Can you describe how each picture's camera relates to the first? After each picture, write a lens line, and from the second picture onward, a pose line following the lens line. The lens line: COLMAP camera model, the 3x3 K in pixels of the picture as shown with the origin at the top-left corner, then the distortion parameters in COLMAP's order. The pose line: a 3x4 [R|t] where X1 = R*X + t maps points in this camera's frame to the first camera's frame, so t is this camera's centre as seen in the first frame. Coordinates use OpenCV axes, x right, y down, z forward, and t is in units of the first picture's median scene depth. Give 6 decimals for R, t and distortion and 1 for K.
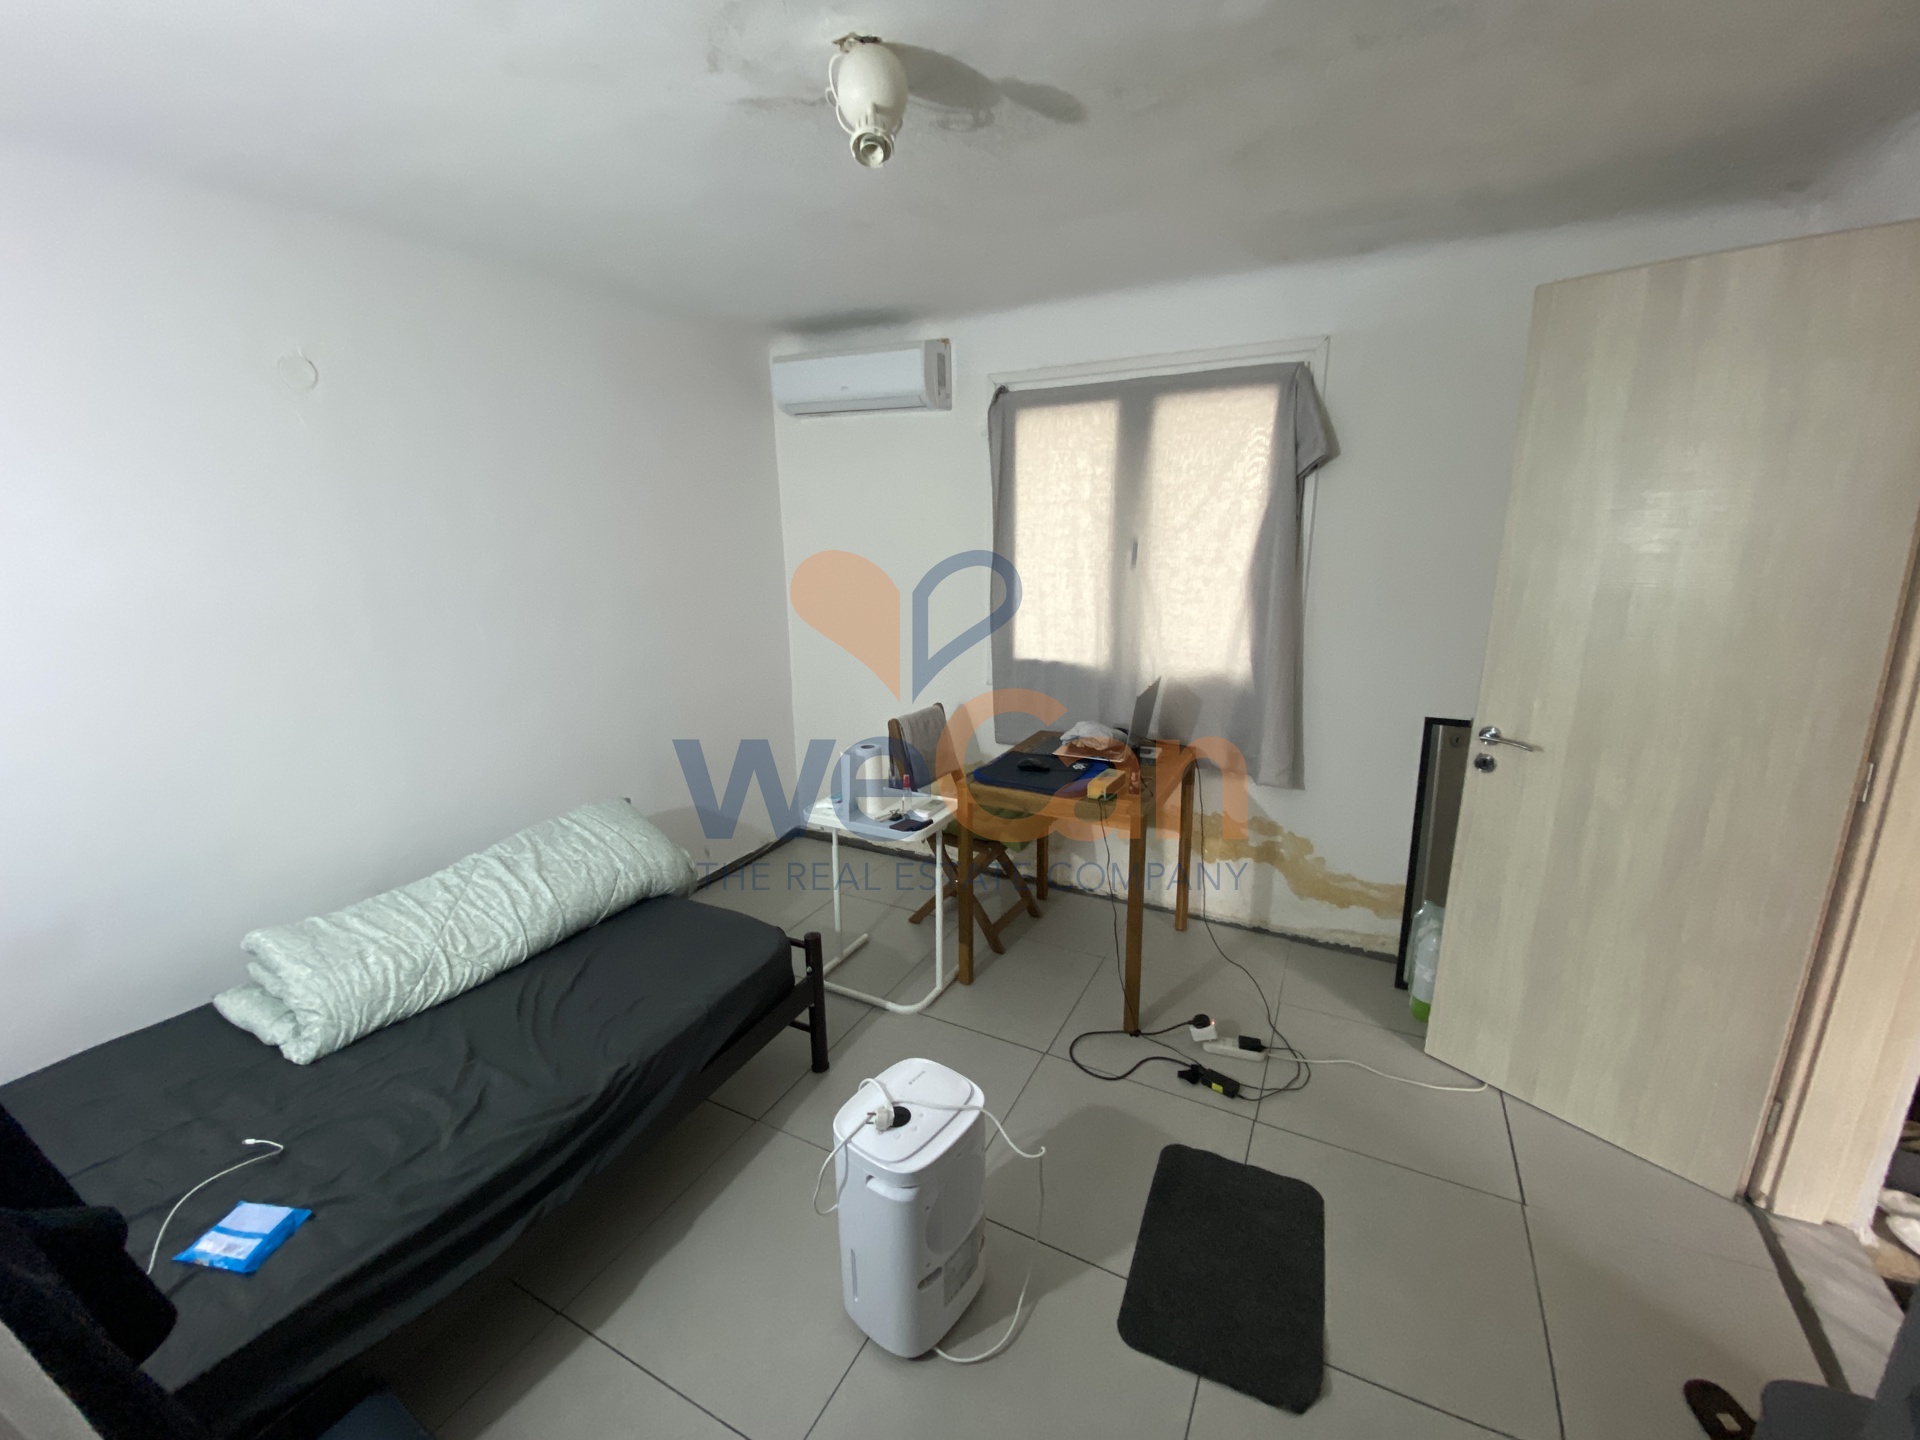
lens RADIAL K [[775.5, 0, 962.0], [0, 775.5, 713.5], [0, 0, 1]] dist [0.001547, -0.002256]
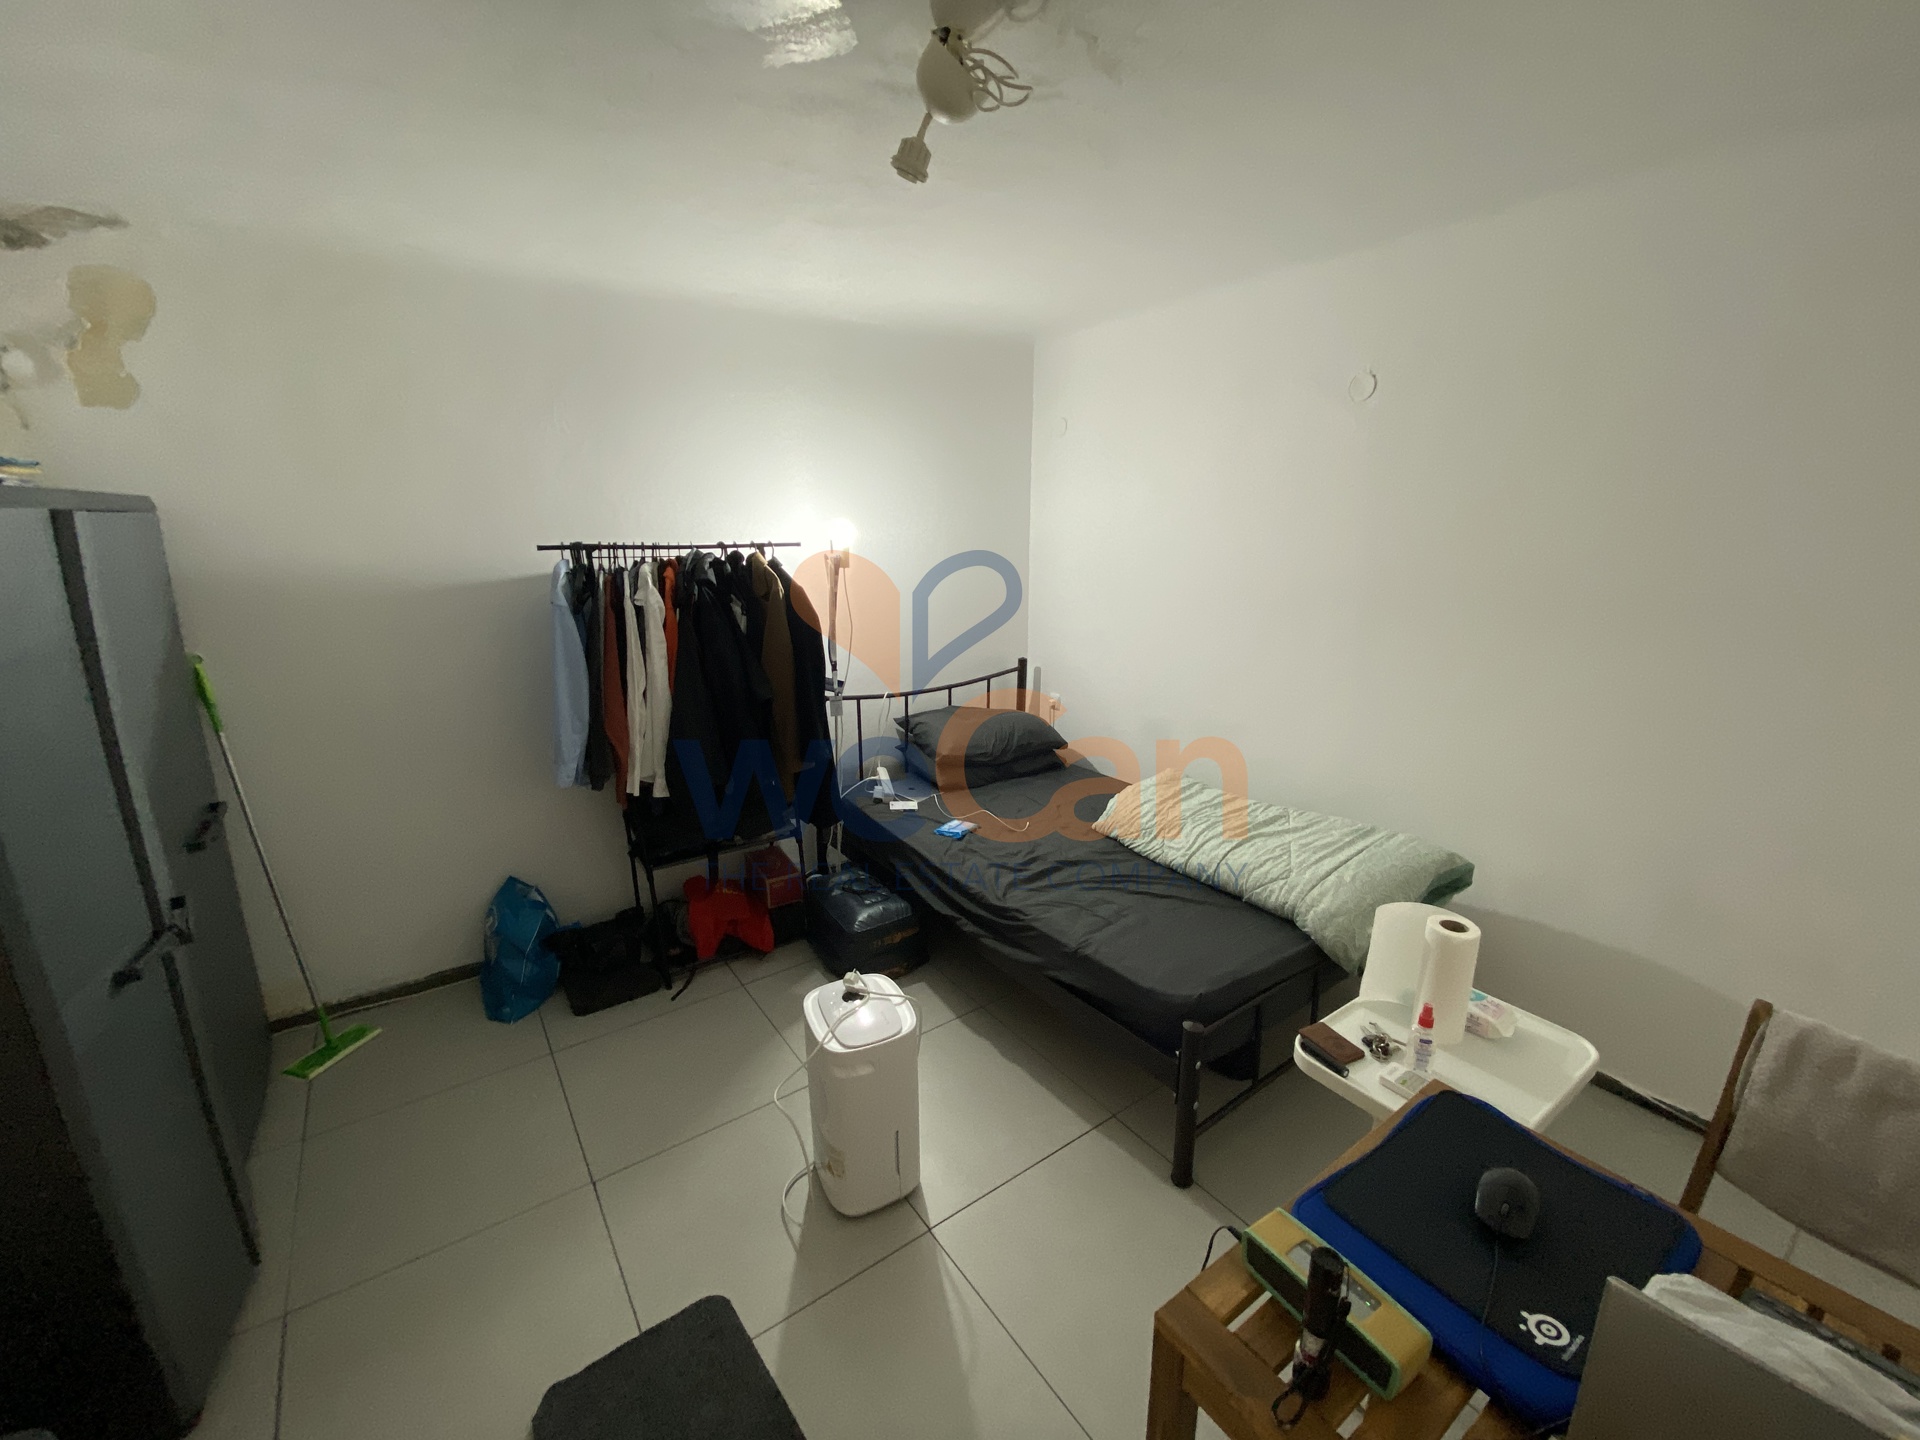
lens RADIAL K [[775.5, 0, 951.8], [0, 775.5, 715.8], [0, 0, 1]] dist [0.001547, -0.002256]
pose [[-0.470134, 0.227472, -0.852778, 0.726031], [-0.197210, 0.914714, 0.352715, -0.329066], [0.860280, 0.333999, -0.385178, 1.322491]]
